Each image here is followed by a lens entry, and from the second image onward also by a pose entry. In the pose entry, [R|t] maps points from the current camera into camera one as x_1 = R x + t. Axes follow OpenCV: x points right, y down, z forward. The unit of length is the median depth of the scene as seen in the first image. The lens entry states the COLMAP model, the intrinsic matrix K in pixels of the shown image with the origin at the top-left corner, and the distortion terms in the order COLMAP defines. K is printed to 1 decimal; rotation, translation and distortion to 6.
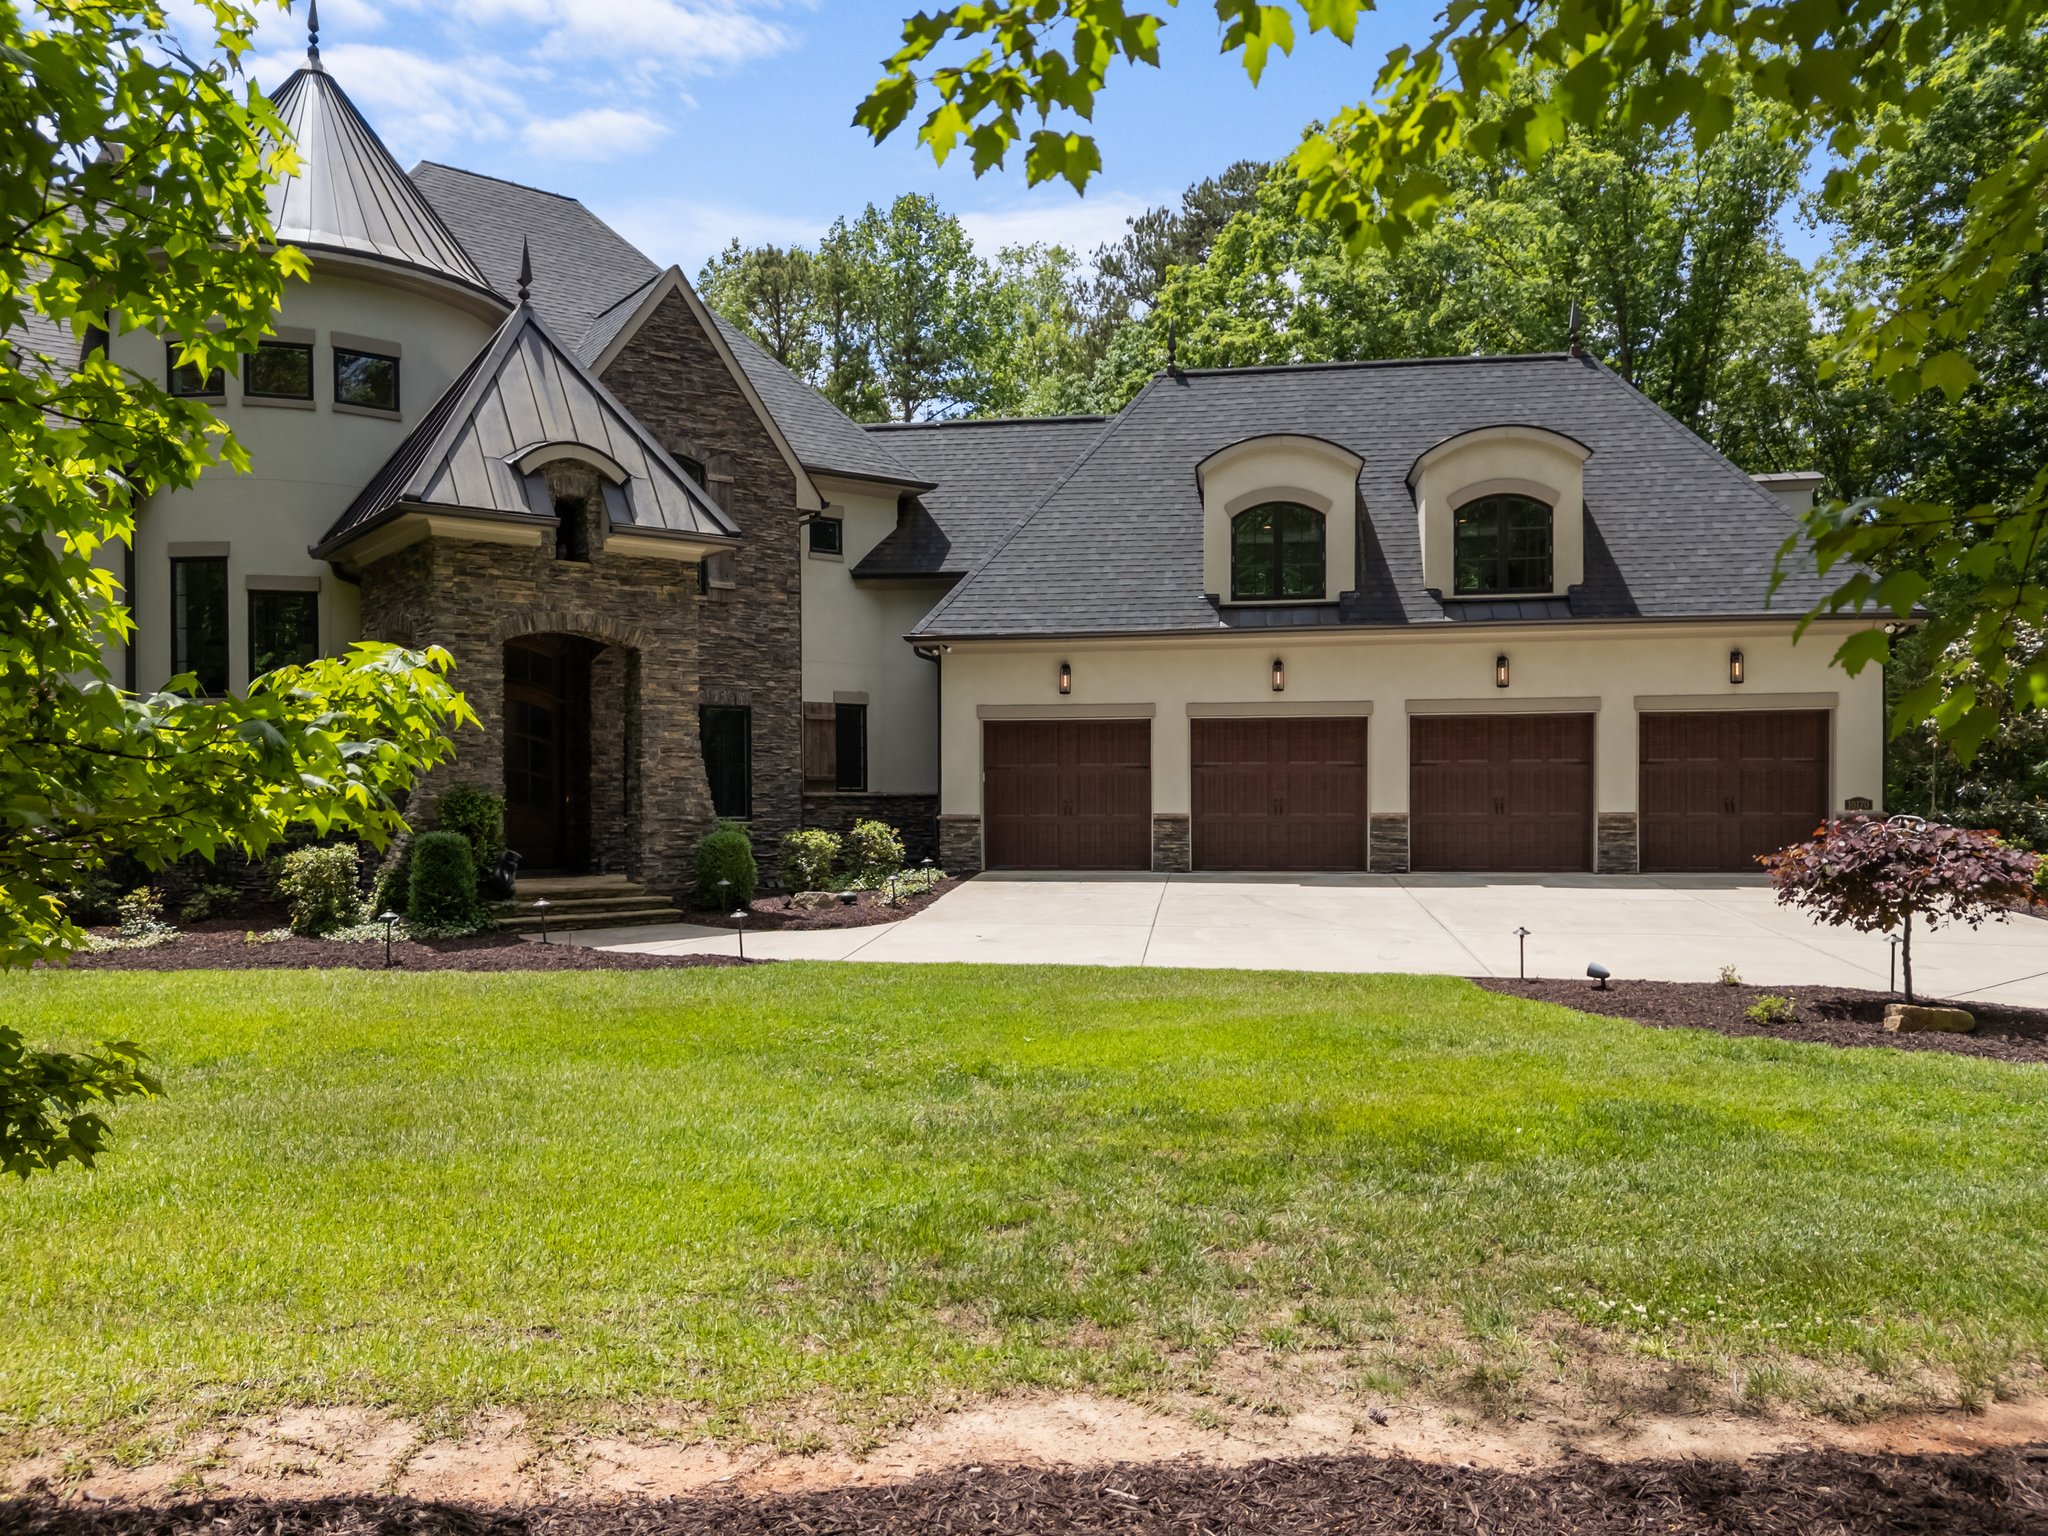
lens RADIAL K [[1510.6, 0, 1033.4], [0, 1510.6, 765.9], [0, 0, 1]] dist [0.083052, -0.080548]
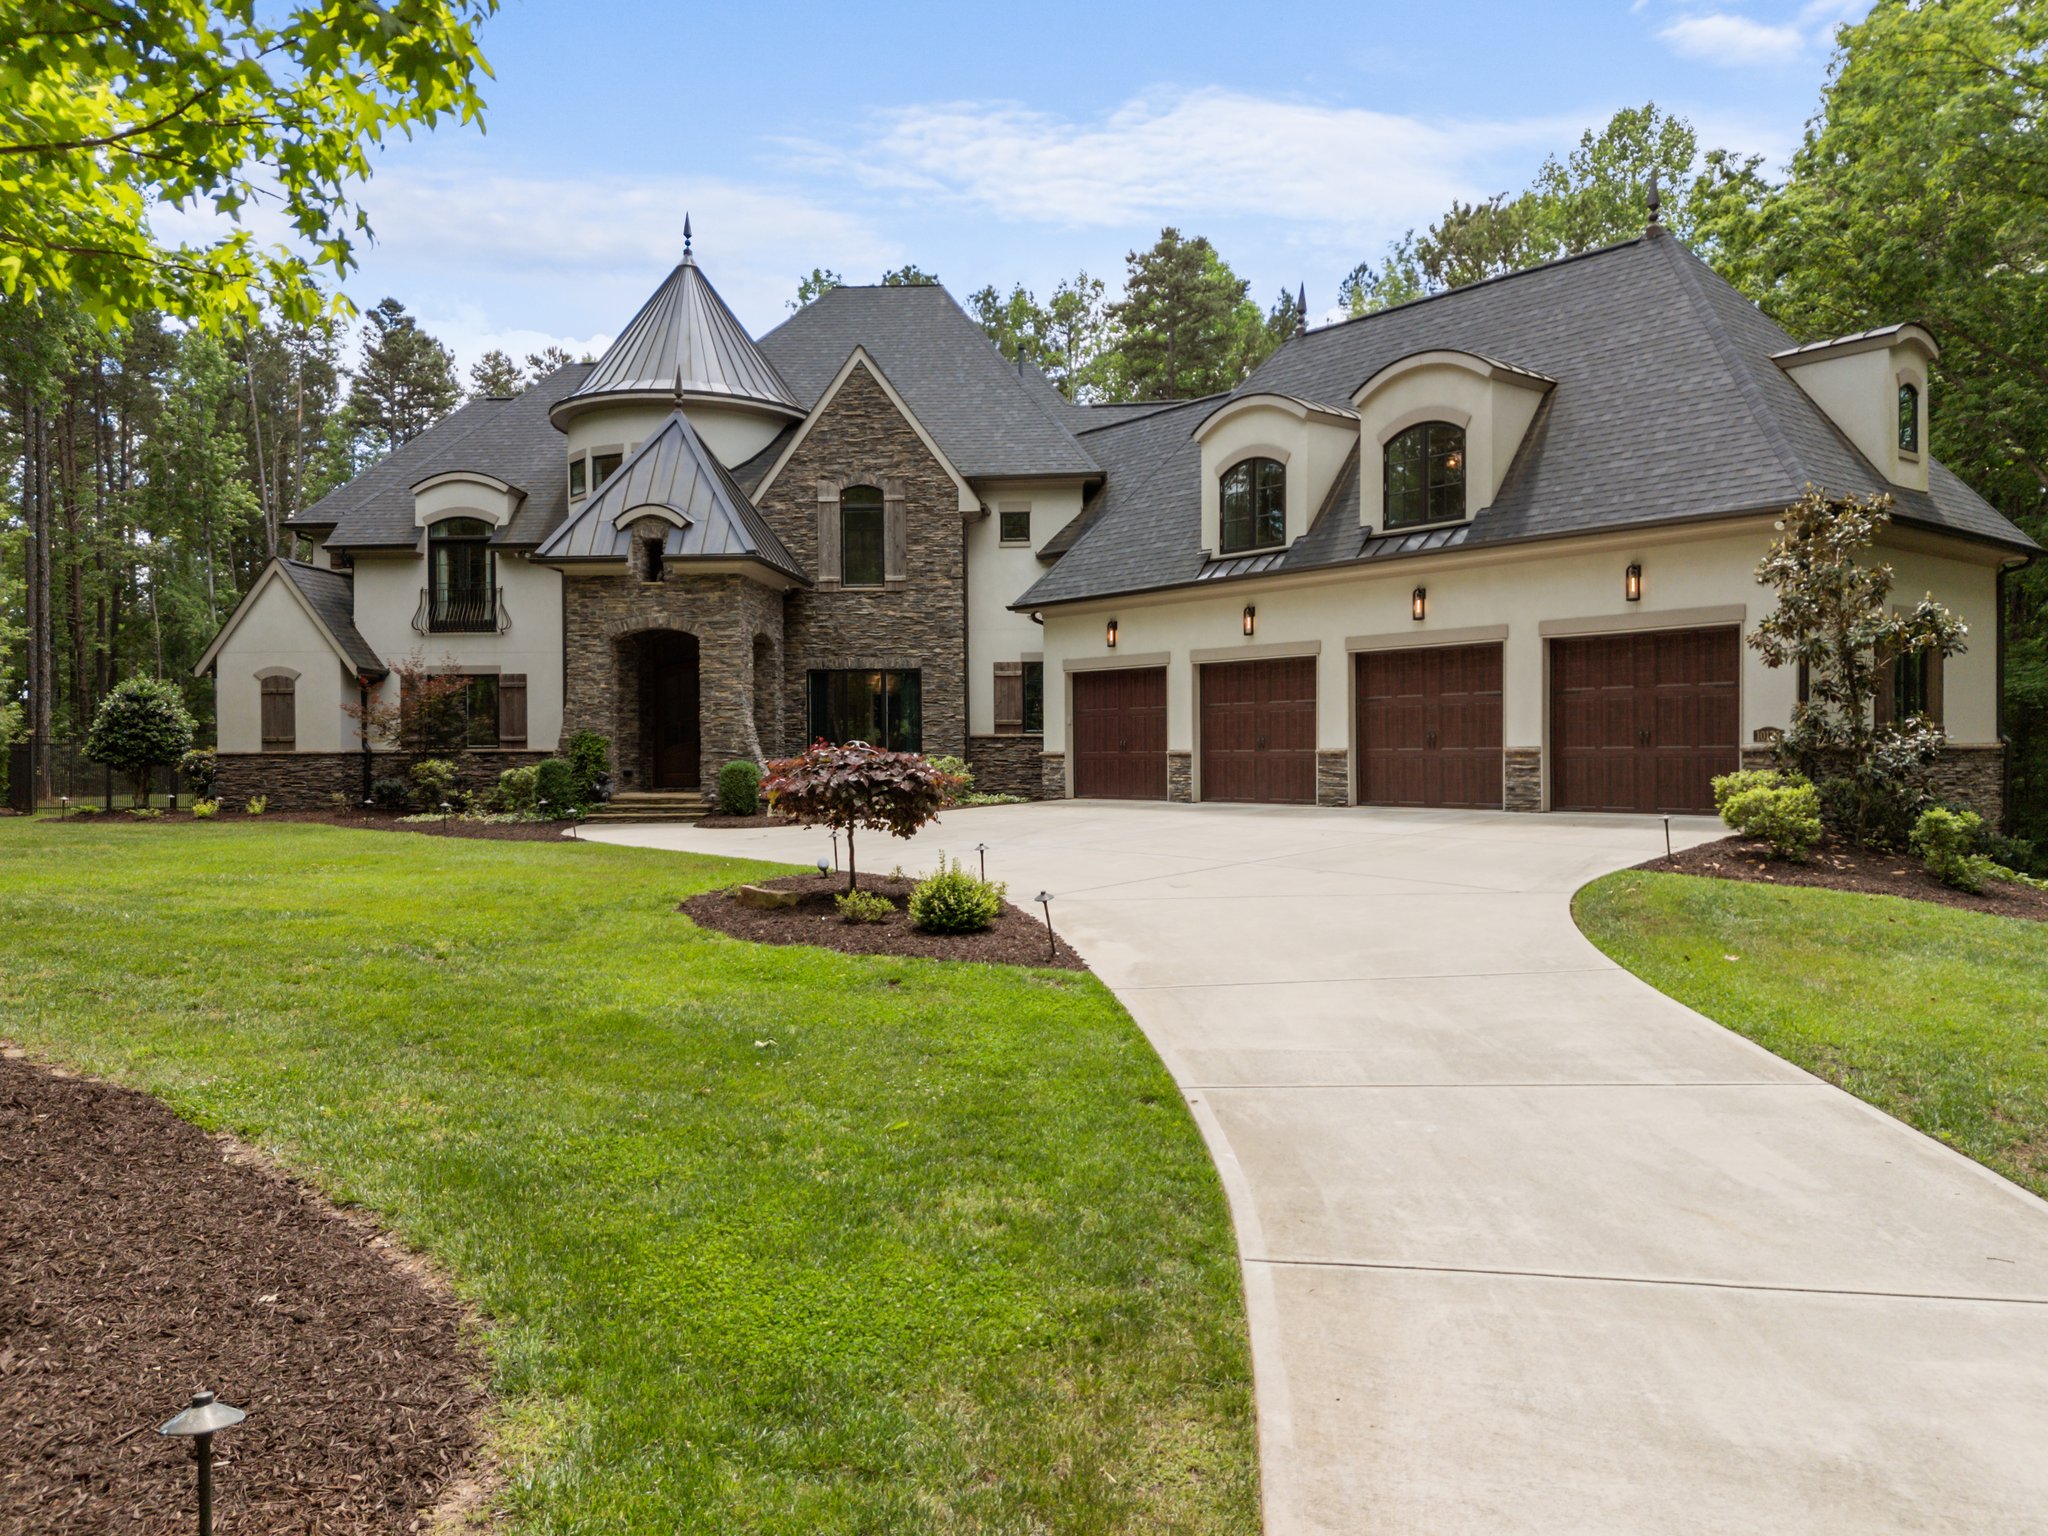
lens RADIAL K [[1509.2, 0, 1035.5], [0, 1509.2, 771.0], [0, 0, 1]] dist [0.035088, -0.002465]
pose [[0.738927, 0.006765, -0.673751, 0.784084], [0.016143, 0.999485, 0.027740, 0.014516], [0.673592, -0.031374, 0.738437, 0.105042]]
